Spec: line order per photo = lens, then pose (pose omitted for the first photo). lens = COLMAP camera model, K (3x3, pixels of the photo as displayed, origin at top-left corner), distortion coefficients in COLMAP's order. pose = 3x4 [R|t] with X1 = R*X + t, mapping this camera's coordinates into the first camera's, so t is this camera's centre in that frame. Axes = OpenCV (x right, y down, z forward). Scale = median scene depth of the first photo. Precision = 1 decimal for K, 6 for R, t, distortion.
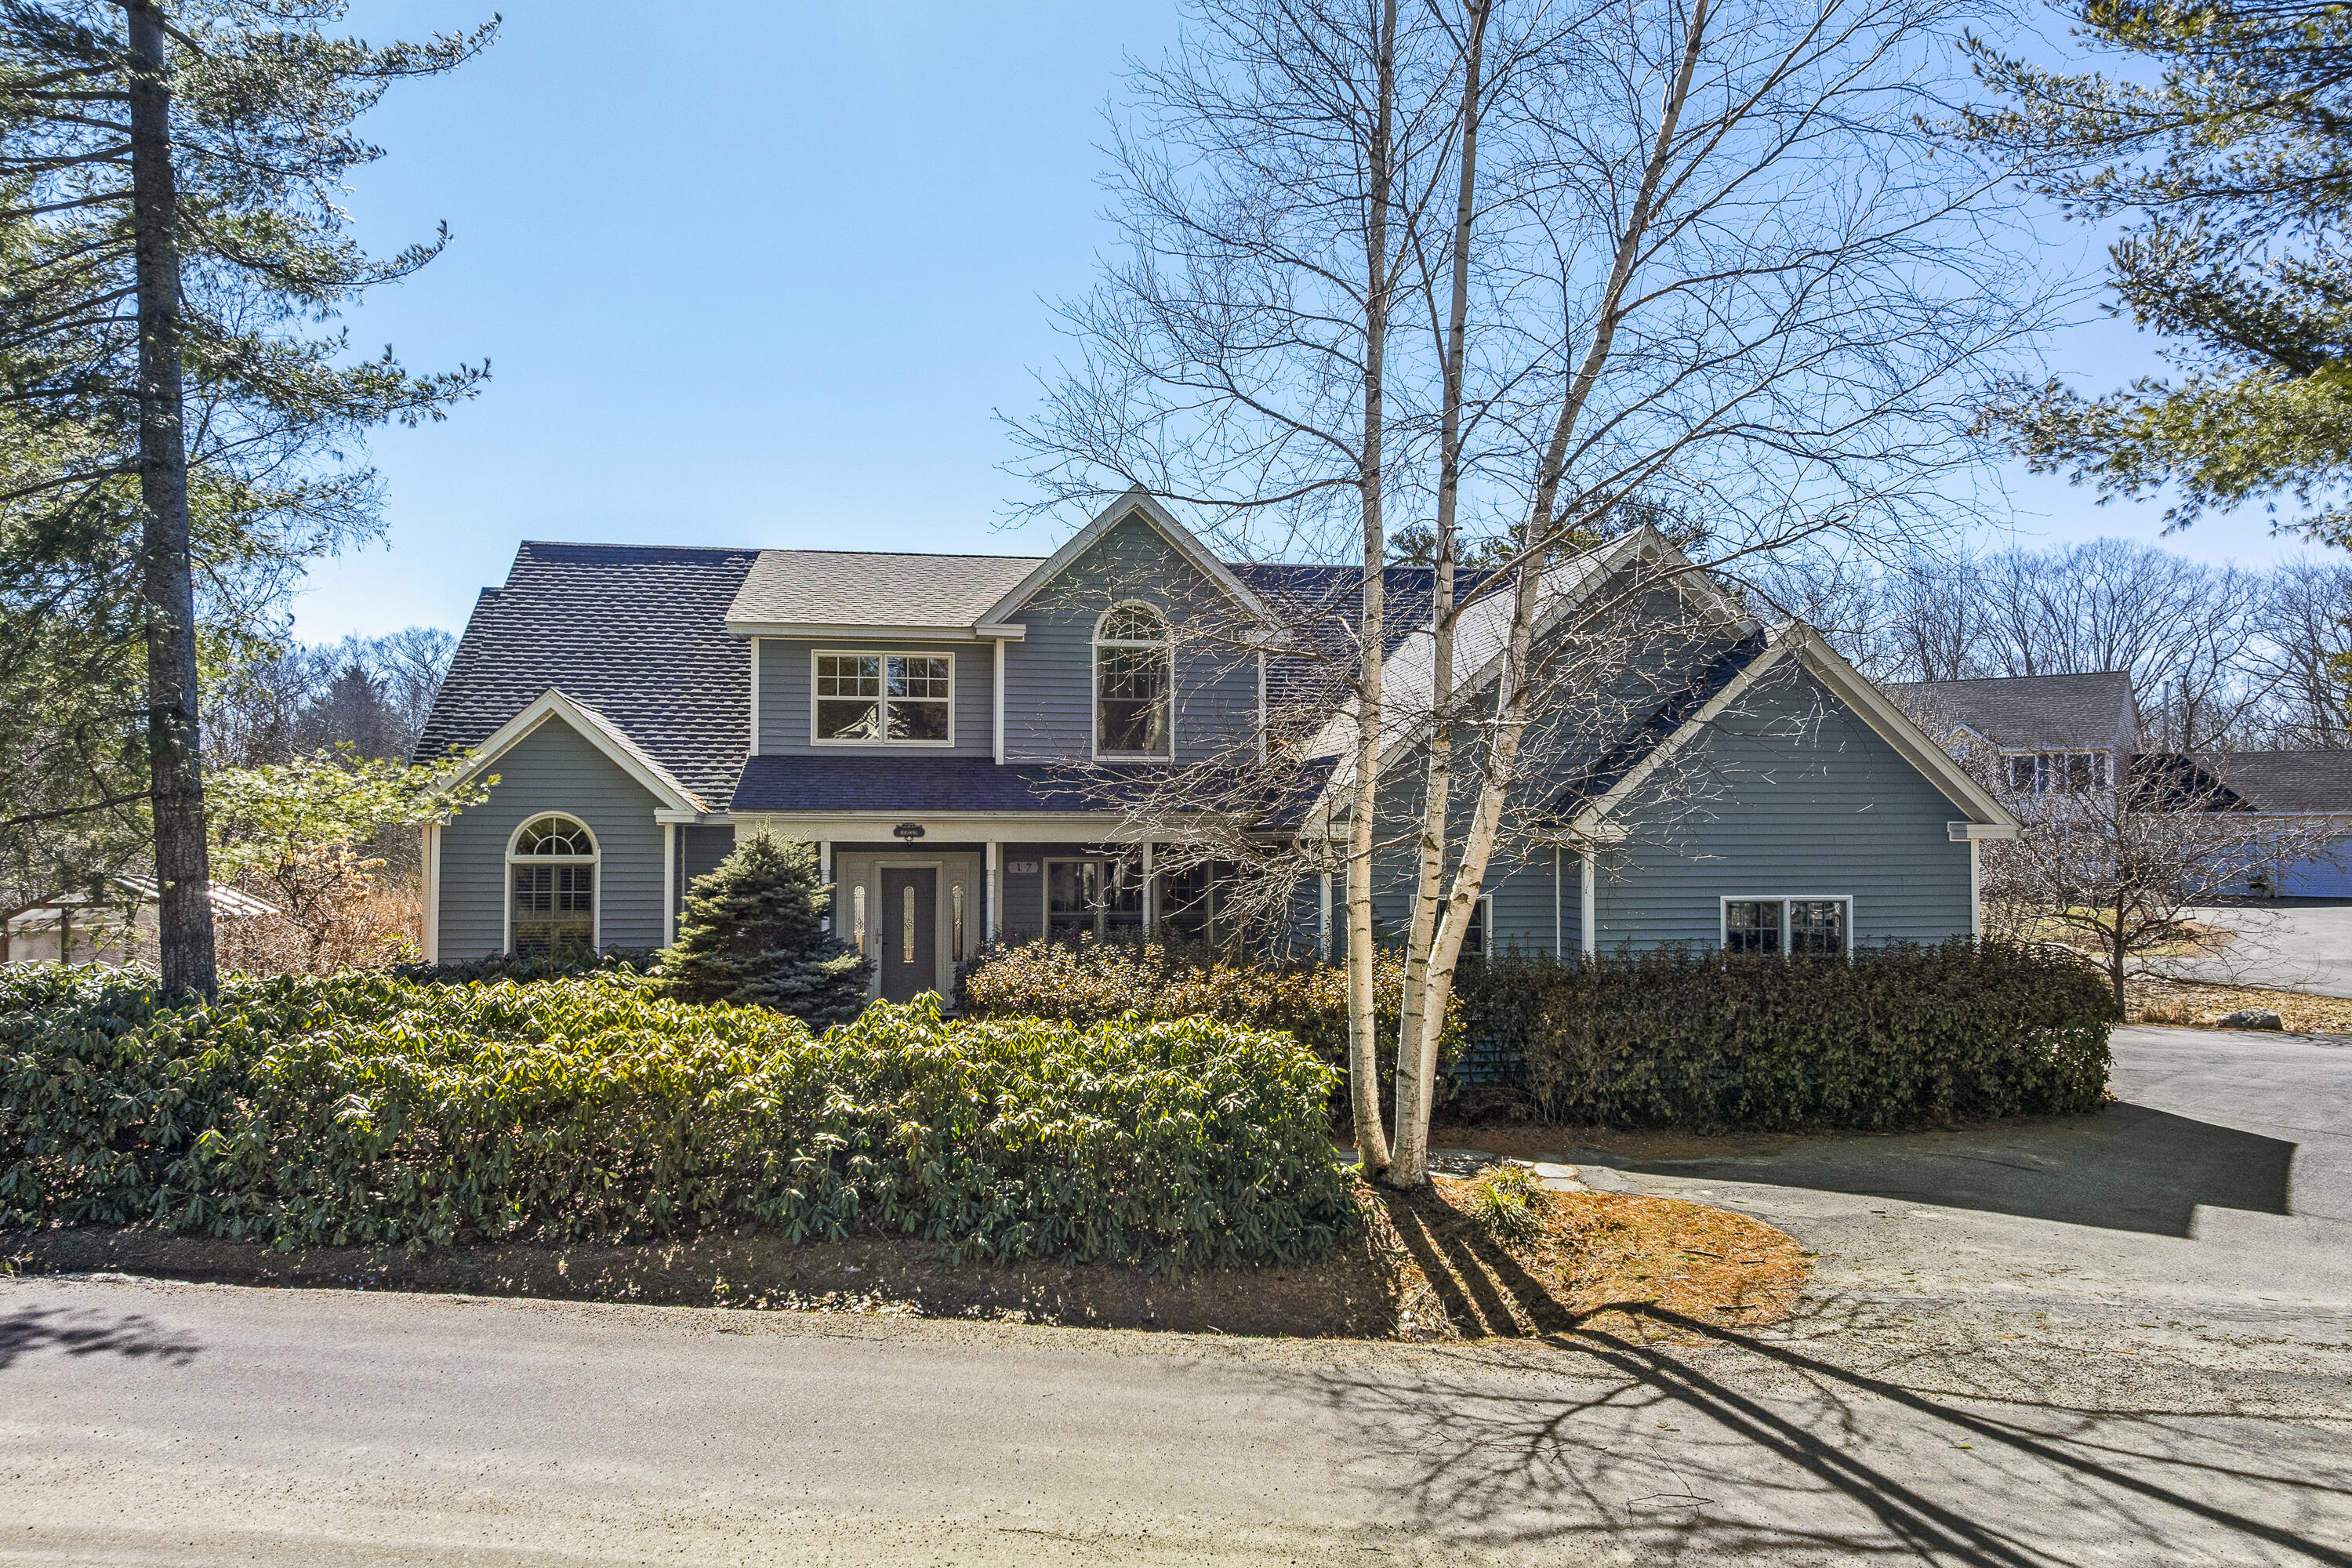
lens RADIAL K [[1588.0, 0, 1176.0], [0, 1588.0, 784.0], [0, 0, 1]] dist [-0.000971, 0.001198]
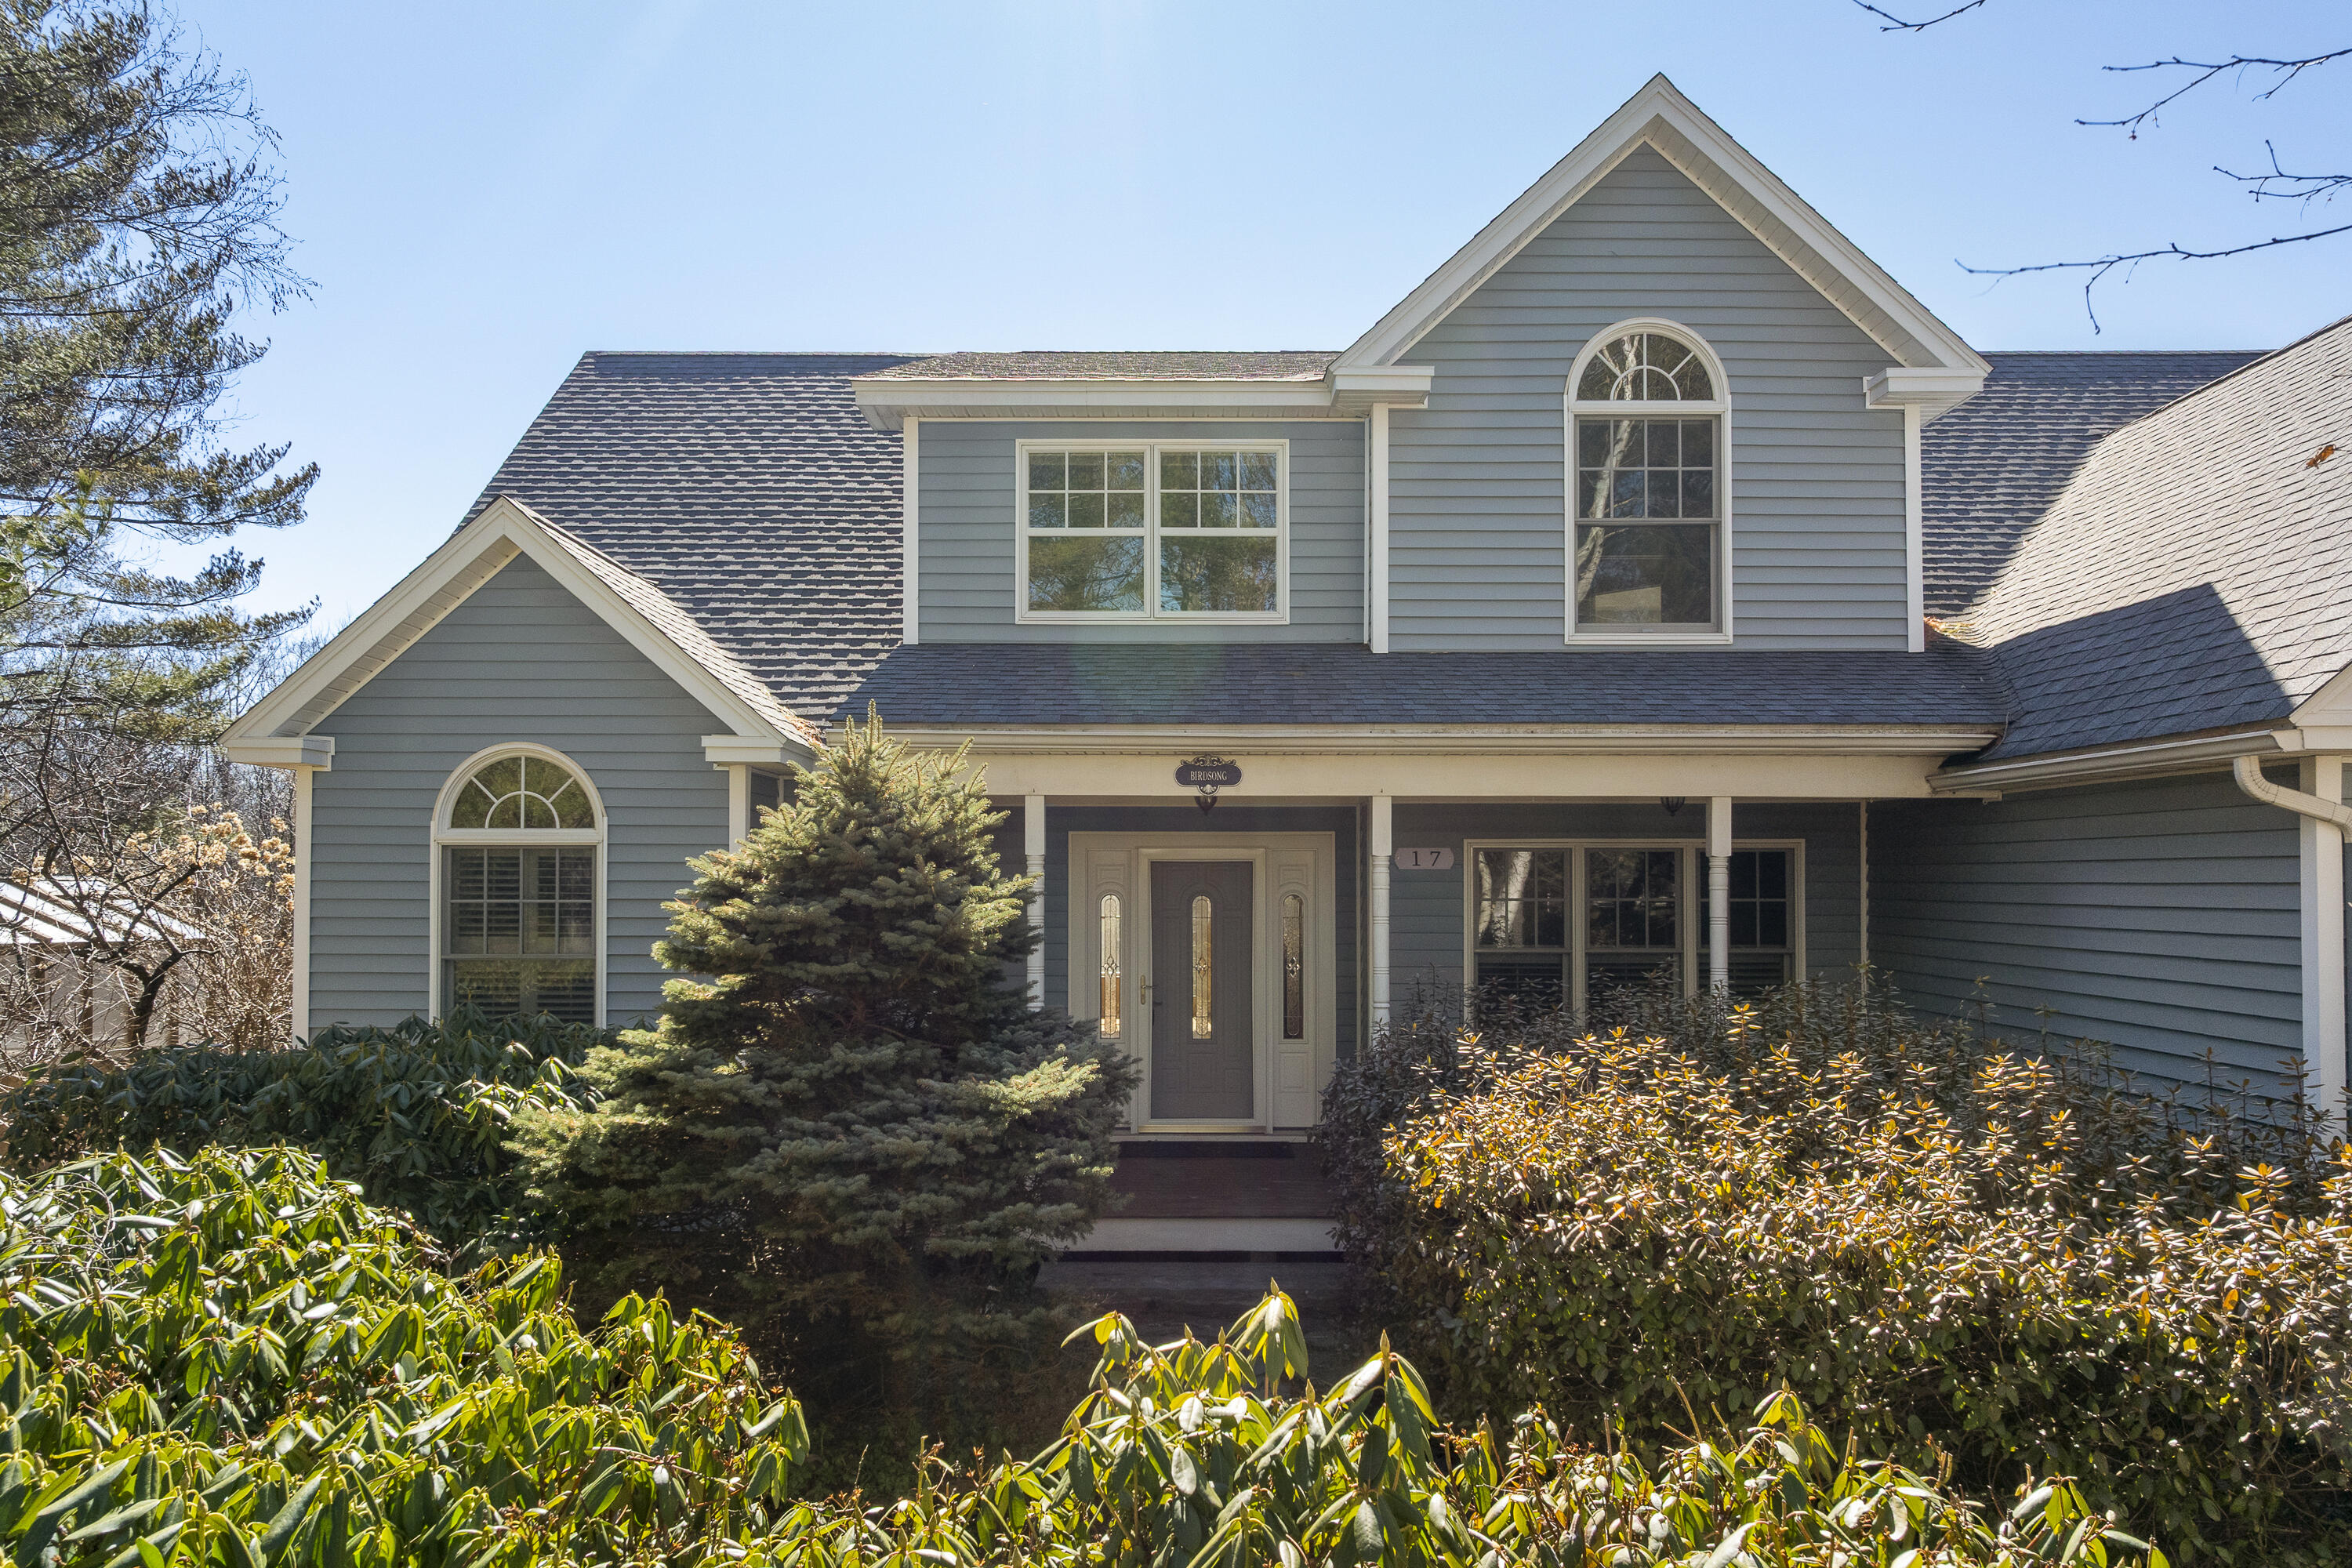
lens RADIAL K [[1625.0, 0, 1180.8], [0, 1625.0, 826.6], [0, 0, 1]] dist [0.003428, 0.000942]
pose [[0.986365, -0.004085, -0.164522, -0.095229], [0.005136, 0.999969, 0.005967, 0.041736], [0.164492, -0.006731, 0.986355, 0.514867]]
